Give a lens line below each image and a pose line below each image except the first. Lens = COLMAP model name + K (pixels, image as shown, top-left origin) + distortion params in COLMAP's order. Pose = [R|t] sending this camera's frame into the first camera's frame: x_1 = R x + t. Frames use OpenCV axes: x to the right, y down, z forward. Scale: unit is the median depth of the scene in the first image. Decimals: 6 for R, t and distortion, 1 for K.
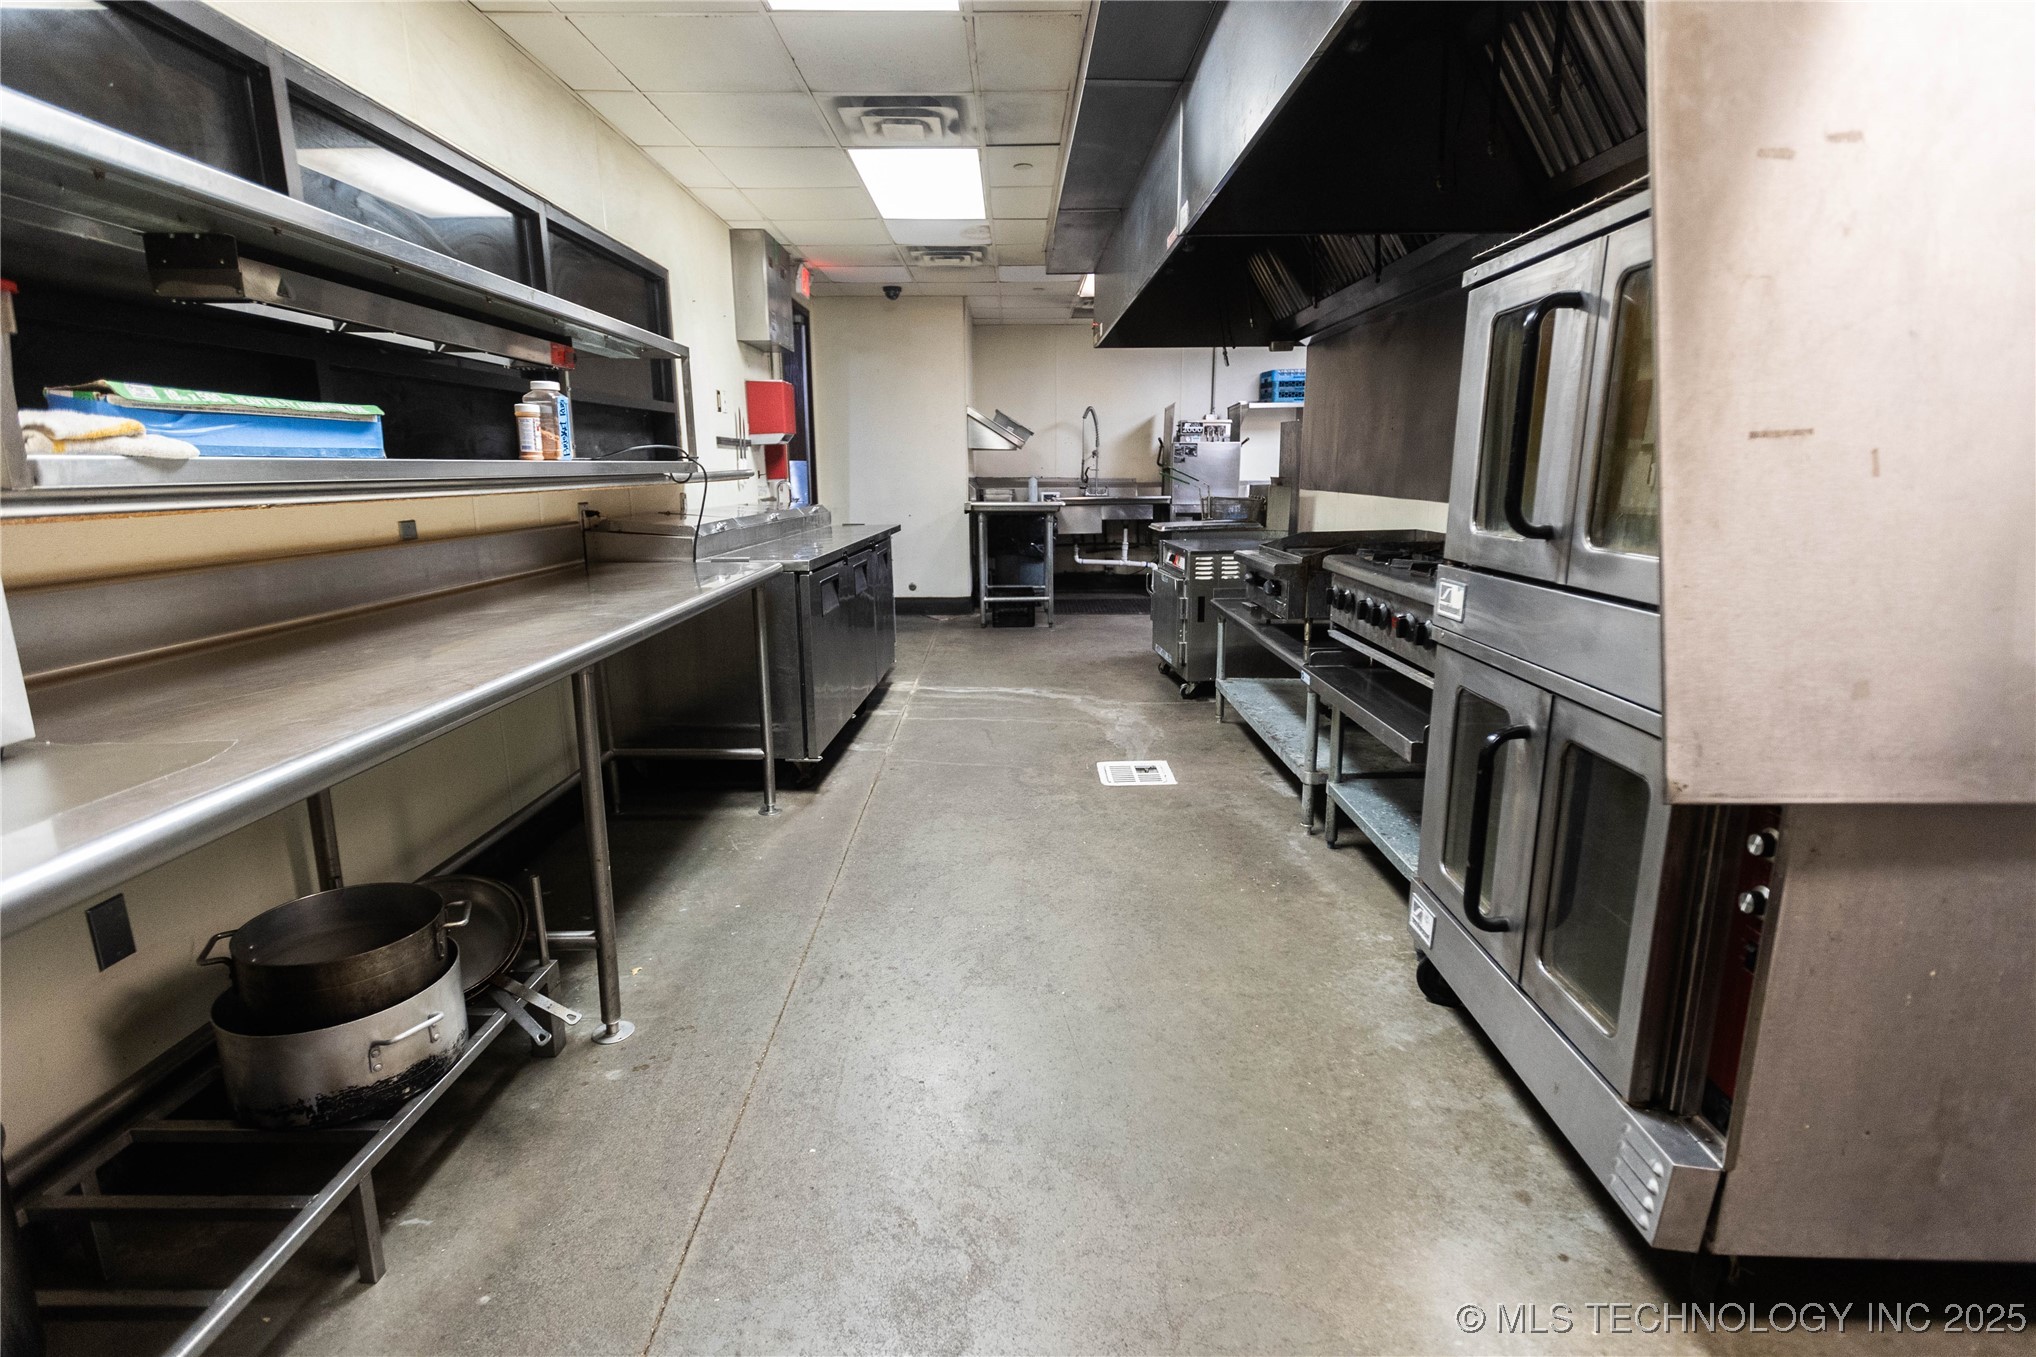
lens RADIAL K [[916.5, 0, 1018.0], [0, 916.5, 678.5], [0, 0, 1]] dist [0.000699, -0.000087]
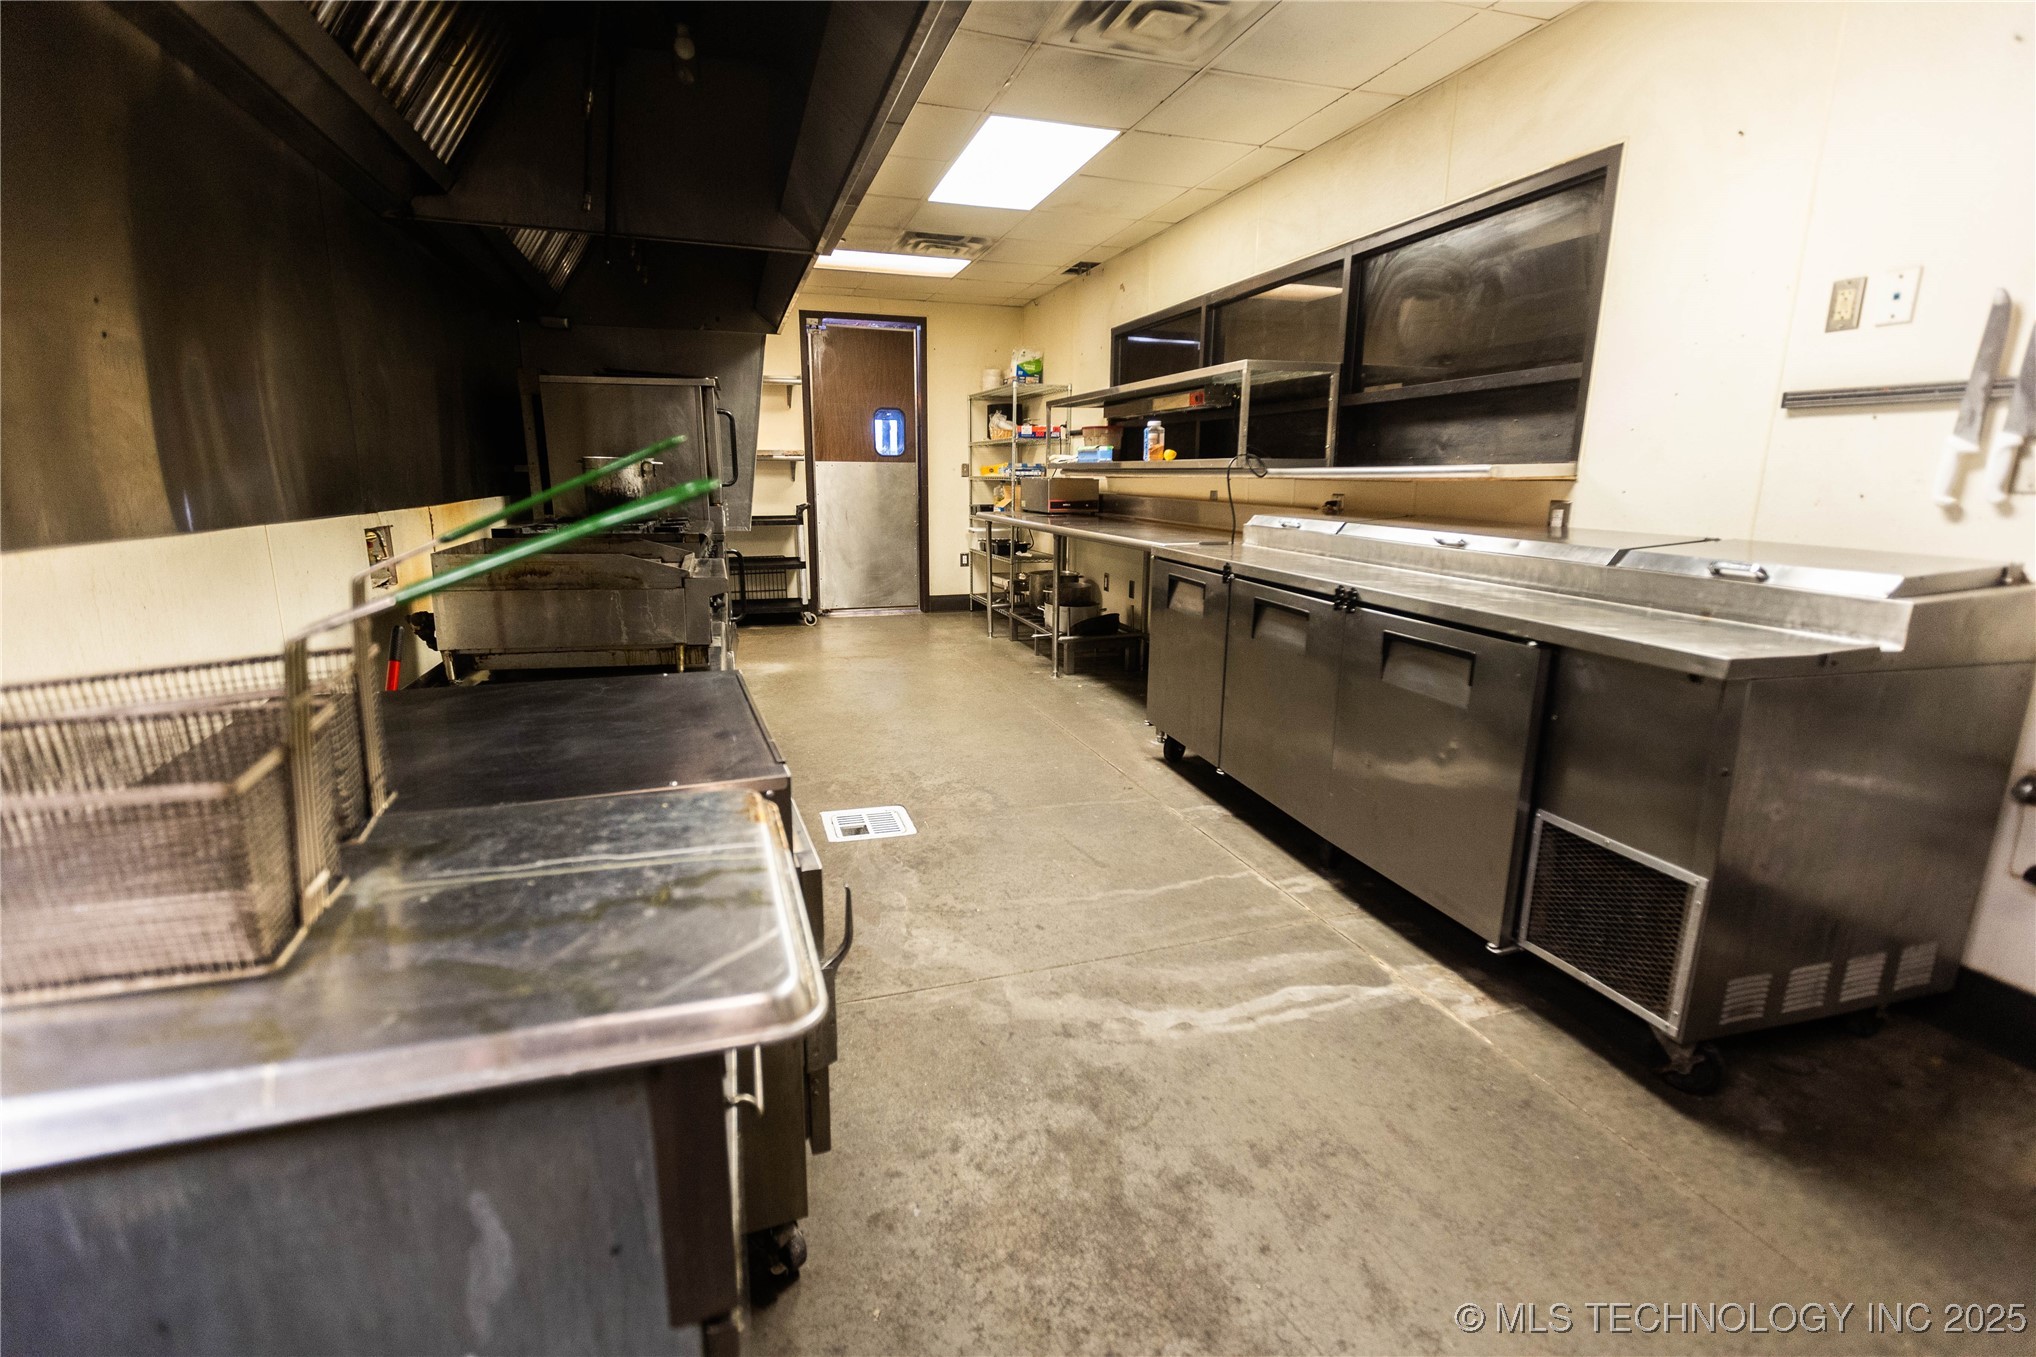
lens RADIAL K [[916.5, 0, 1018.0], [0, 916.5, 678.5], [0, 0, 1]] dist [0.000699, -0.000087]
pose [[-0.952750, 0.064186, -0.296898, 0.252677], [-0.071974, 0.901882, 0.425943, -0.410527], [0.295107, 0.427186, -0.854648, 1.810386]]
